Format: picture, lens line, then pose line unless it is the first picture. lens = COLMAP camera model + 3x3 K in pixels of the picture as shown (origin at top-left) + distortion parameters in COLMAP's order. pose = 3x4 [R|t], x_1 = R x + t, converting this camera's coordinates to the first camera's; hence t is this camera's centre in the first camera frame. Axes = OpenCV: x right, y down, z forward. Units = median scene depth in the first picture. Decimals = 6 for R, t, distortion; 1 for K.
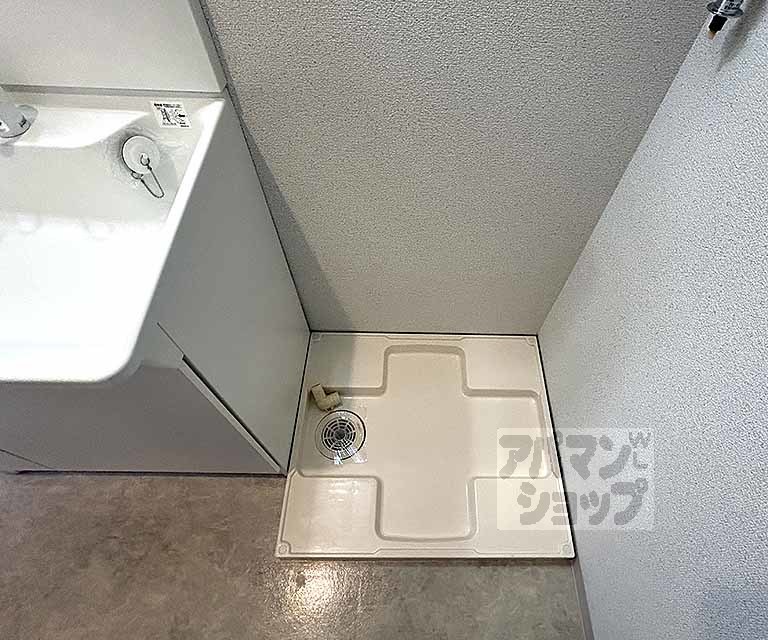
lens RADIAL K [[421.2, 0, 384.0], [0, 421.2, 320.0], [0, 0, 1]] dist [-0.002103, 0.000509]
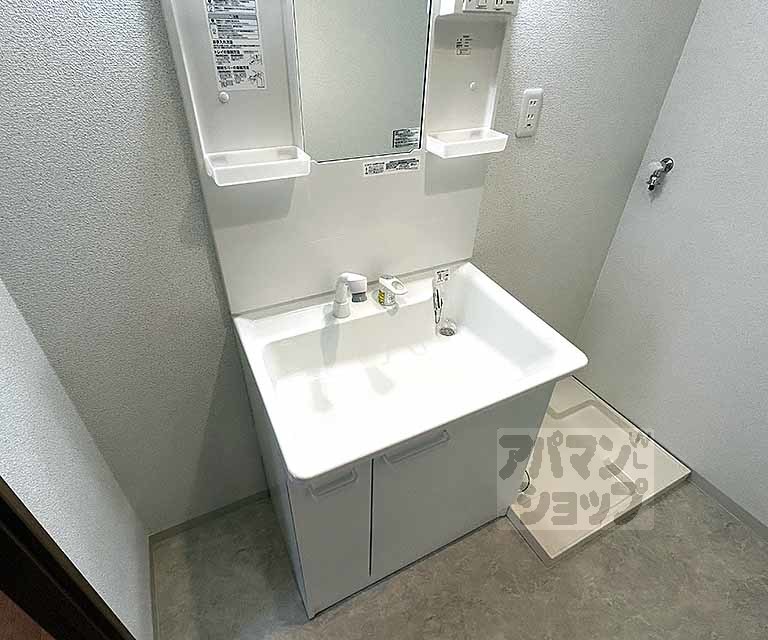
lens RADIAL K [[421.2, 0, 384.0], [0, 421.2, 320.0], [0, 0, 1]] dist [-0.002103, 0.000509]
pose [[0.892483, -0.271484, 0.360236, -0.953715], [0.379787, 0.883141, -0.275361, 0.059223], [-0.243383, 0.382568, 0.891295, -0.327202]]
